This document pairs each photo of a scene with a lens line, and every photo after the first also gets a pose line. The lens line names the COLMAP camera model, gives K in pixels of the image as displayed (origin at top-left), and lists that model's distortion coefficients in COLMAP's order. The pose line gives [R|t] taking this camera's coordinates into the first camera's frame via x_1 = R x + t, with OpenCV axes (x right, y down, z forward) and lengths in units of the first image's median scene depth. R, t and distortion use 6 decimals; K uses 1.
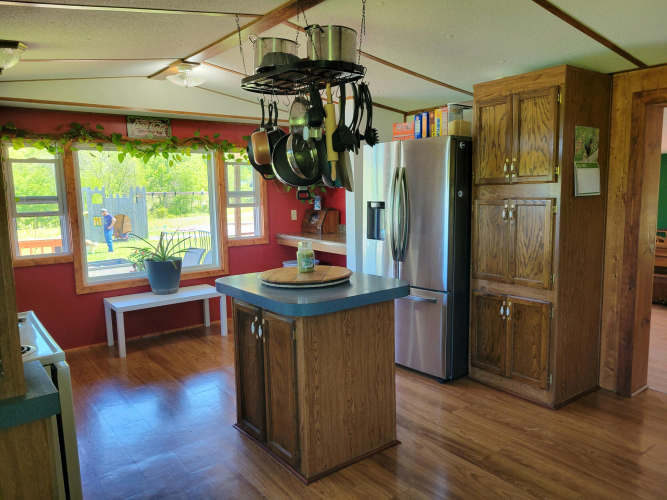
lens RADIAL K [[503.0, 0, 336.3], [0, 503.0, 252.3], [0, 0, 1]] dist [0.039276, -0.000976]
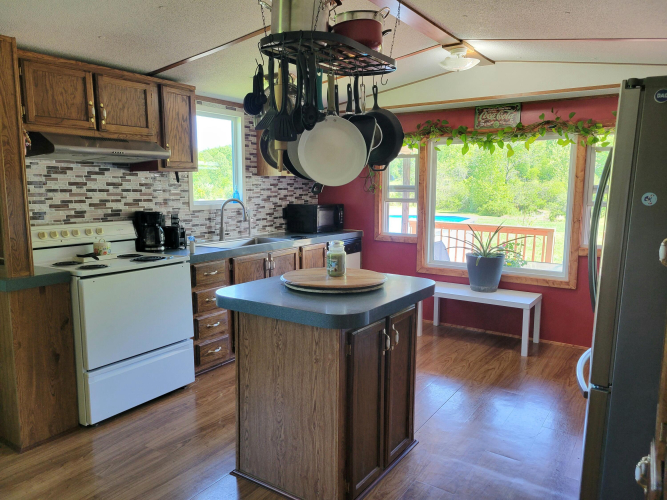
lens RADIAL K [[503.0, 0, 336.1], [0, 503.0, 250.1], [0, 0, 1]] dist [0.039276, -0.000976]
pose [[0.316571, 0.146530, -0.937183, 0.472113], [-0.134465, 0.984952, 0.108578, -0.062338], [0.938990, 0.091646, 0.331511, 0.434280]]
